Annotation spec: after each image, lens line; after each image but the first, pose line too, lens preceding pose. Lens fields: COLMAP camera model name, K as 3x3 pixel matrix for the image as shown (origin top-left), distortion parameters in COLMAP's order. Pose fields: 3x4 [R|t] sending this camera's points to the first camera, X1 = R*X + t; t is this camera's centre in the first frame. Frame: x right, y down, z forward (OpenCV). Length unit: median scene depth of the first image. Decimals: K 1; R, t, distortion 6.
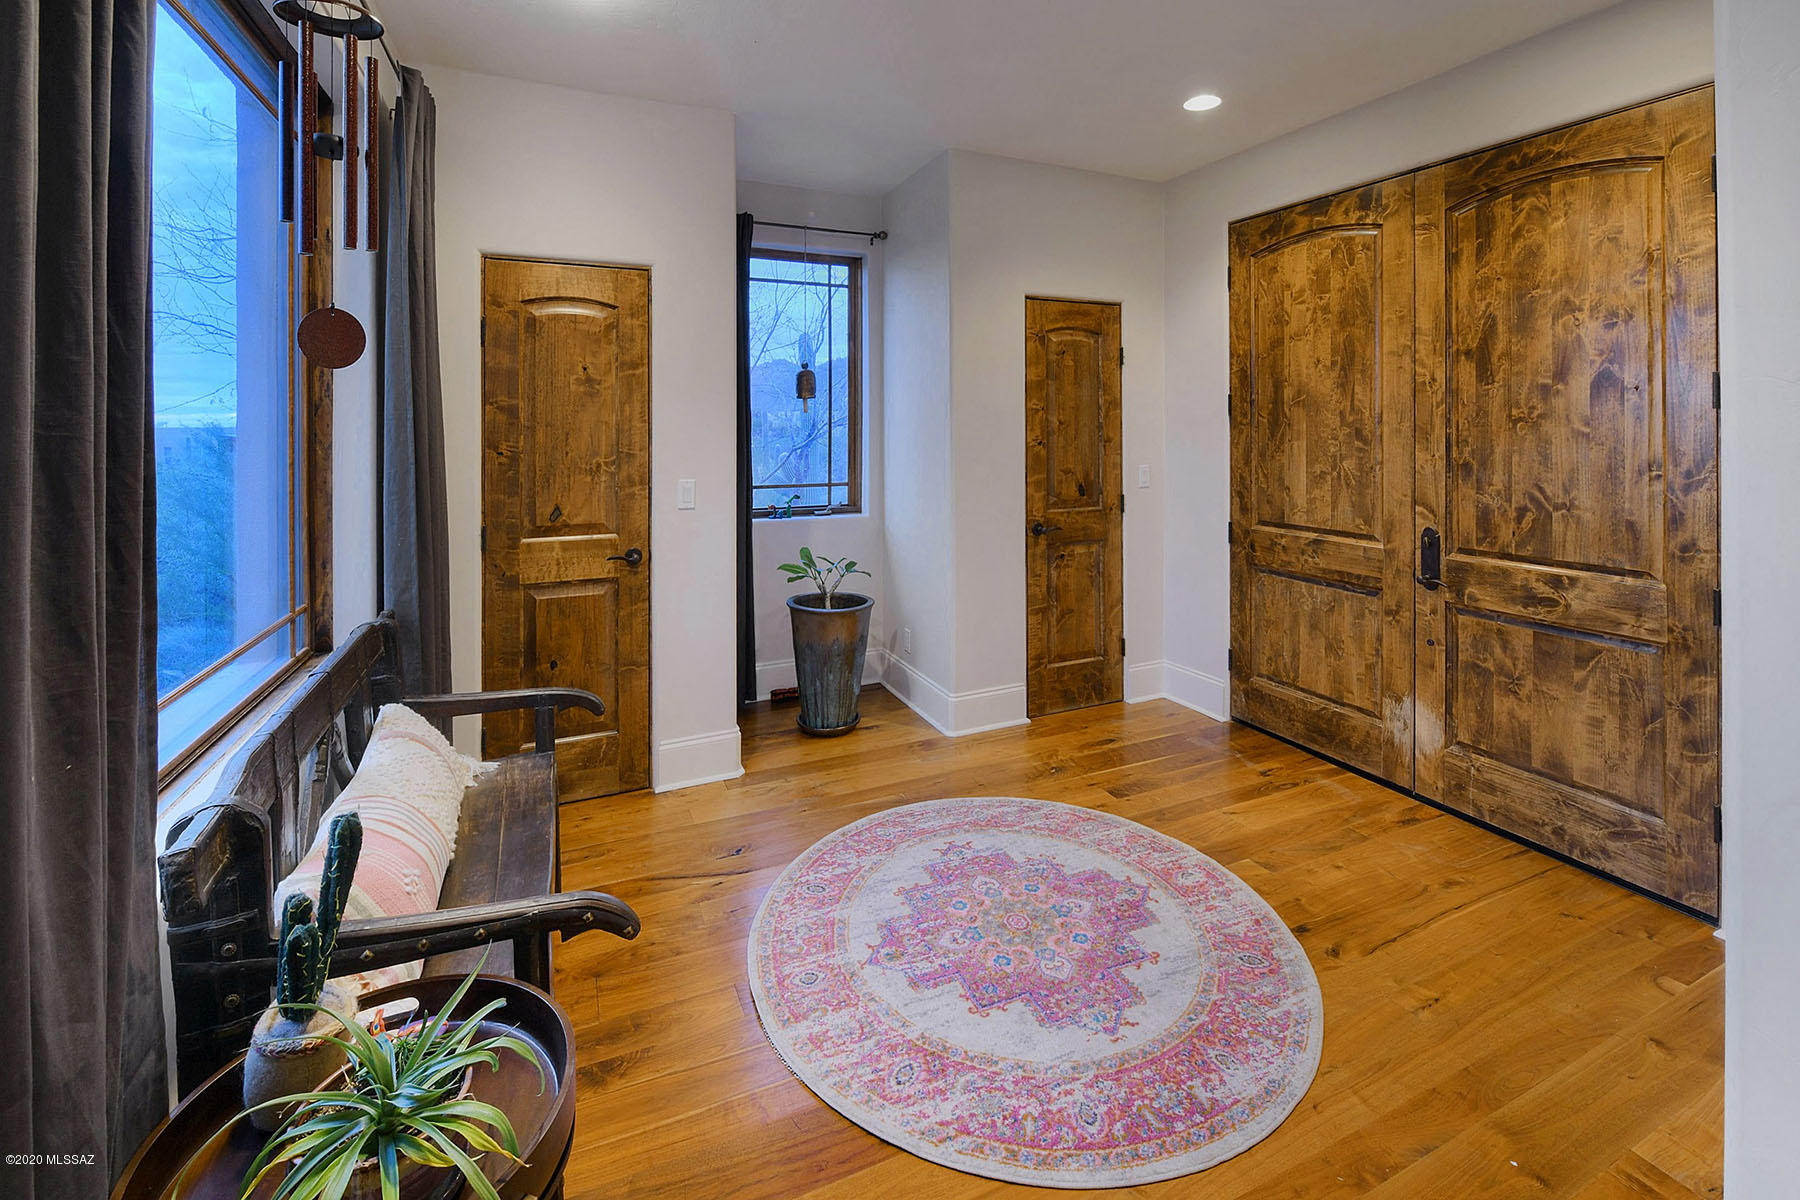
lens RADIAL K [[741.7, 0, 923.6], [0, 741.7, 423.5], [0, 0, 1]] dist [-0.006351, -0.003446]
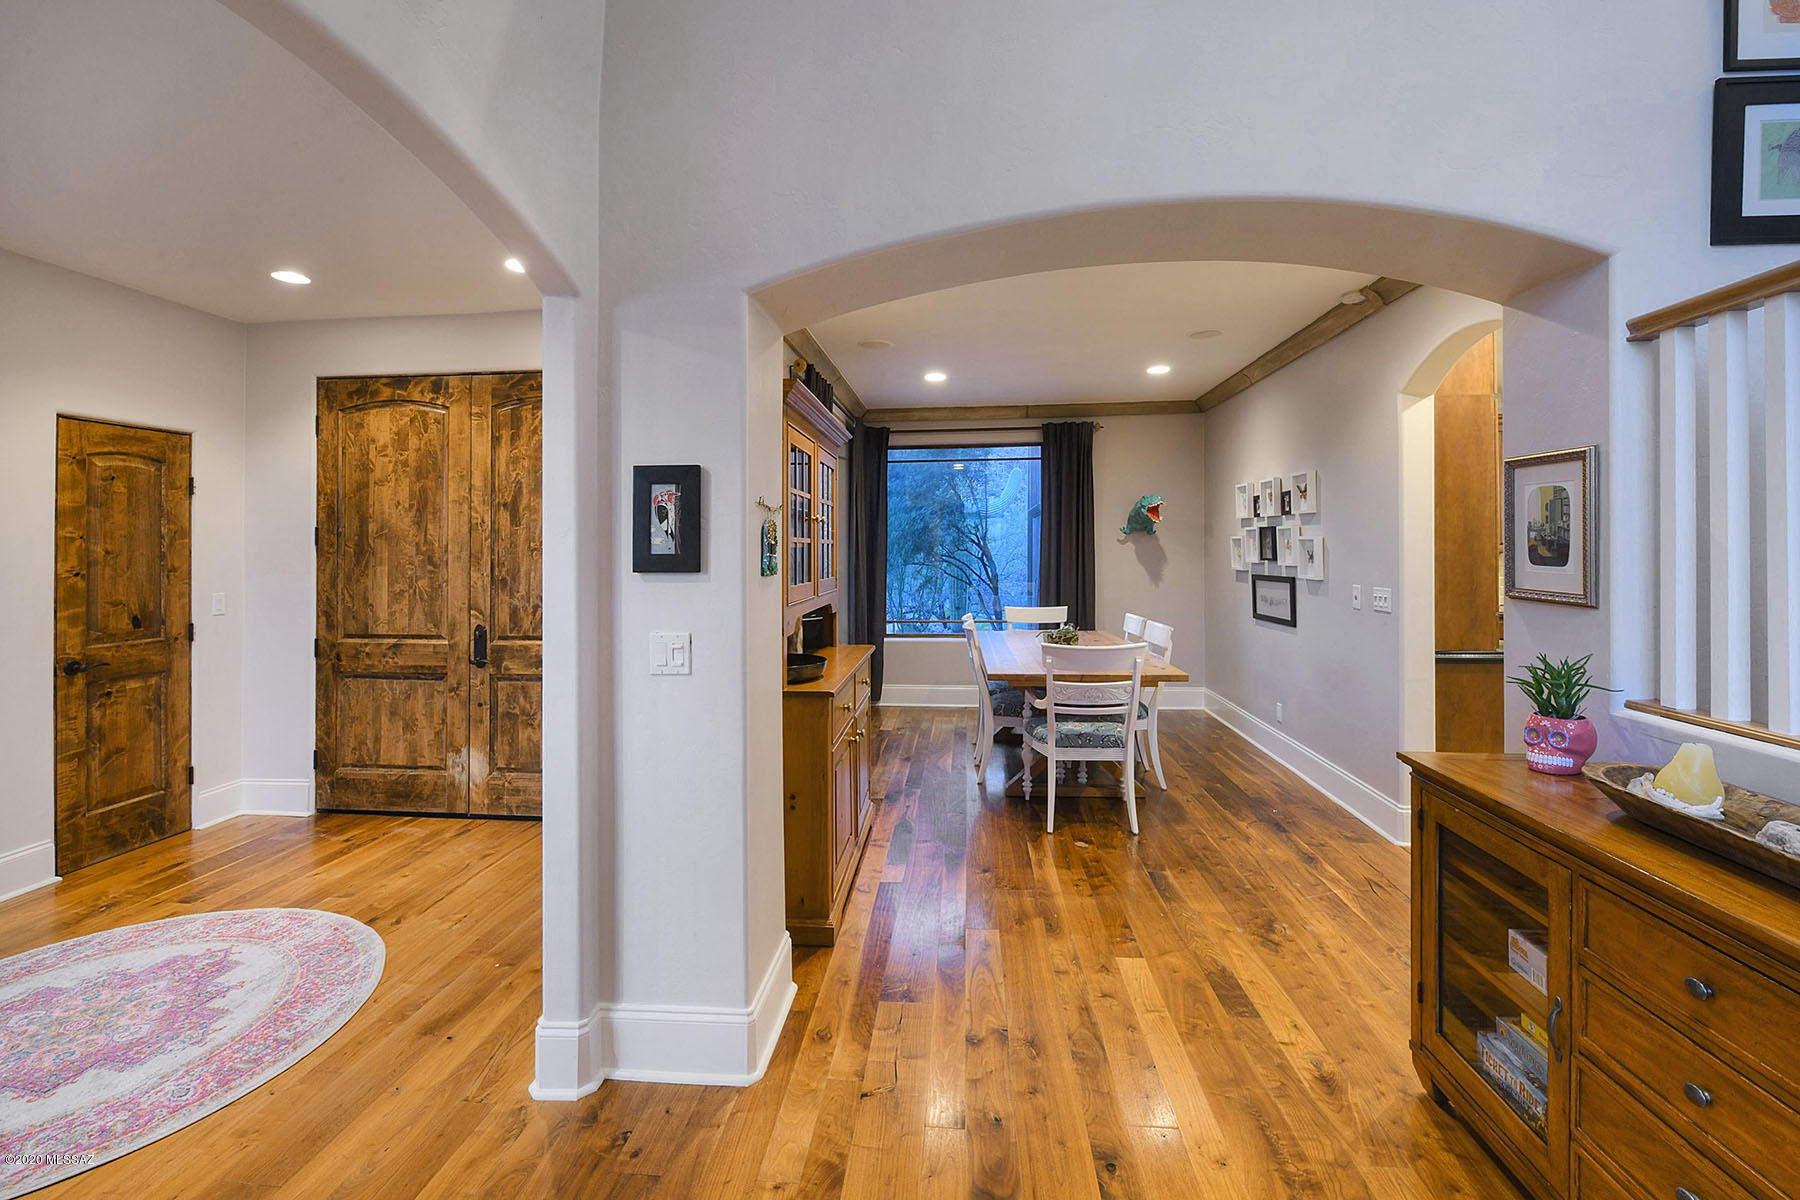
lens RADIAL K [[741.7, 0, 915.4], [0, 741.7, 537.6], [0, 0, 1]] dist [-0.006351, -0.003446]
pose [[0.485861, 0.011872, 0.873955, -0.153341], [0.001324, 0.999897, -0.014319, -0.006204], [-0.874035, 0.008114, 0.485796, -0.417228]]
